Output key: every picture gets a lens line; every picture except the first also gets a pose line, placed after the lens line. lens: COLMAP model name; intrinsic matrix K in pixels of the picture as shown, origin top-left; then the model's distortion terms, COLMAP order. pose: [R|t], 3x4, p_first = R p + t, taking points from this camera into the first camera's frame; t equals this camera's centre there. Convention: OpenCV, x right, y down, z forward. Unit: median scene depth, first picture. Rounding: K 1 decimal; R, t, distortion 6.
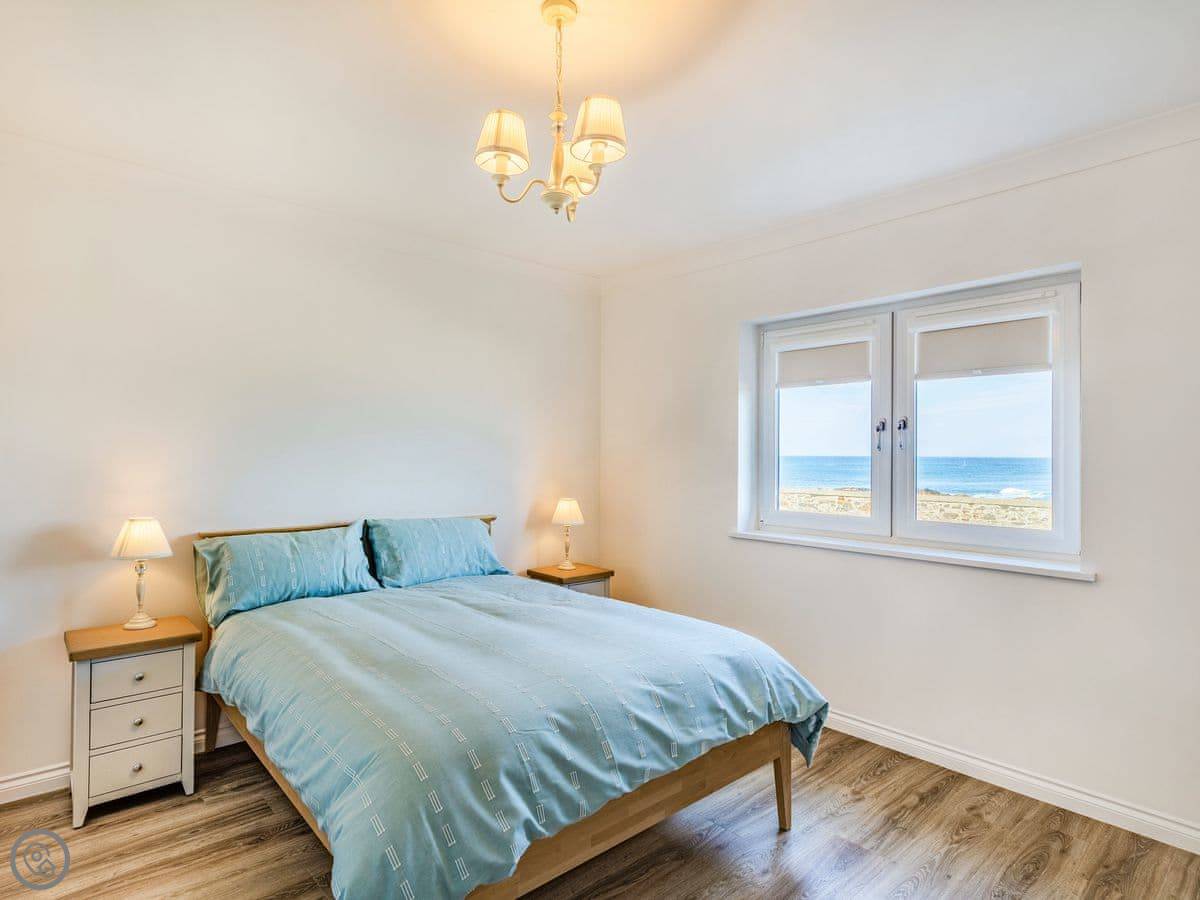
lens RADIAL K [[652.9, 0, 594.3], [0, 652.9, 446.1], [0, 0, 1]] dist [-0.000316, 0.000449]
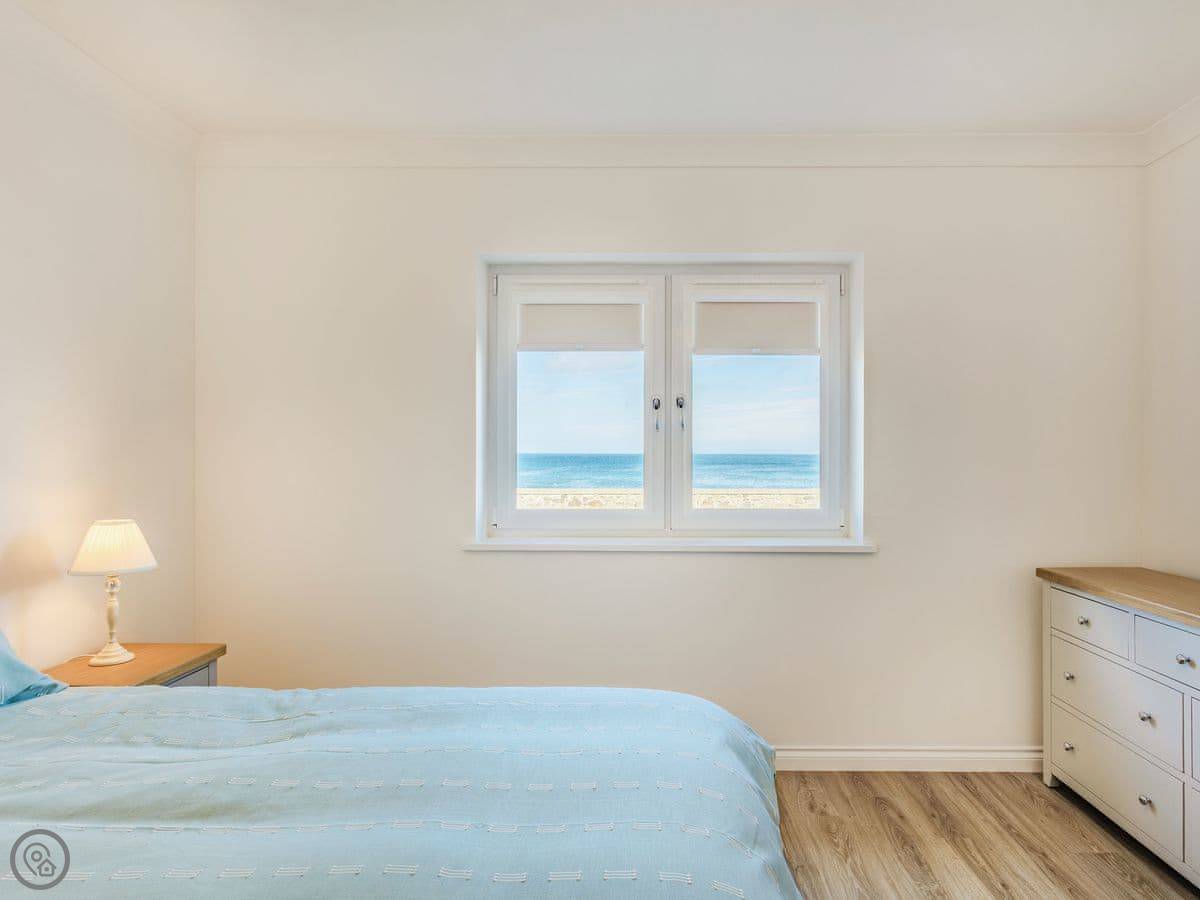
lens RADIAL K [[652.9, 0, 594.3], [0, 652.9, 446.1], [0, 0, 1]] dist [-0.000316, 0.000449]
pose [[0.669544, -0.009694, 0.742709, -0.267952], [-0.006692, 0.999796, 0.019081, 0.009943], [-0.742743, -0.017746, 0.669342, 0.484737]]
